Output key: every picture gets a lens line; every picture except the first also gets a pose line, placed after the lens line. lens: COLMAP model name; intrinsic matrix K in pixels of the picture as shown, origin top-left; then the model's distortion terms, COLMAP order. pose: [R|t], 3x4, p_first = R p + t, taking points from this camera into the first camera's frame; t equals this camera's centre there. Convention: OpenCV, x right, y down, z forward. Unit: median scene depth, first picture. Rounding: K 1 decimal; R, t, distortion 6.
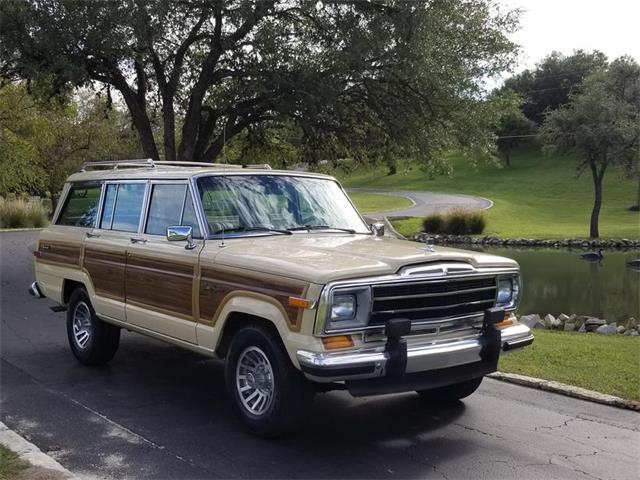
lens RADIAL K [[739.9, 0, 320.4], [0, 739.9, 220.6], [0, 0, 1]] dist [0.084067, -0.043928]
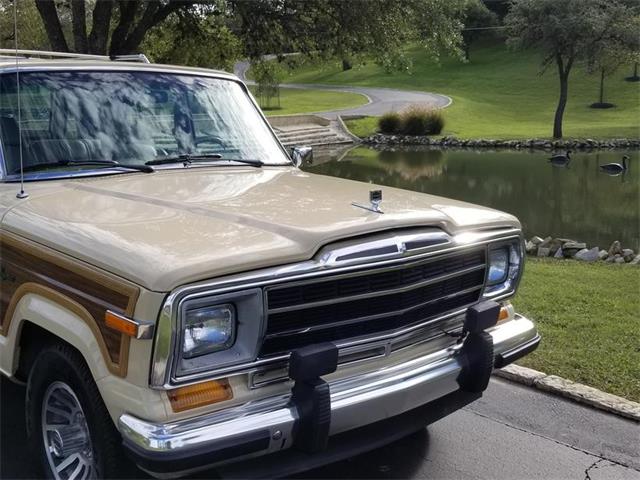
lens RADIAL K [[739.9, 0, 320.4], [0, 739.9, 220.6], [0, 0, 1]] dist [0.084067, -0.043928]
pose [[0.998314, -0.009585, 0.057247, 0.047718], [0.001592, 0.990422, 0.138062, -0.019519], [-0.058022, -0.137738, 0.988768, 0.288340]]
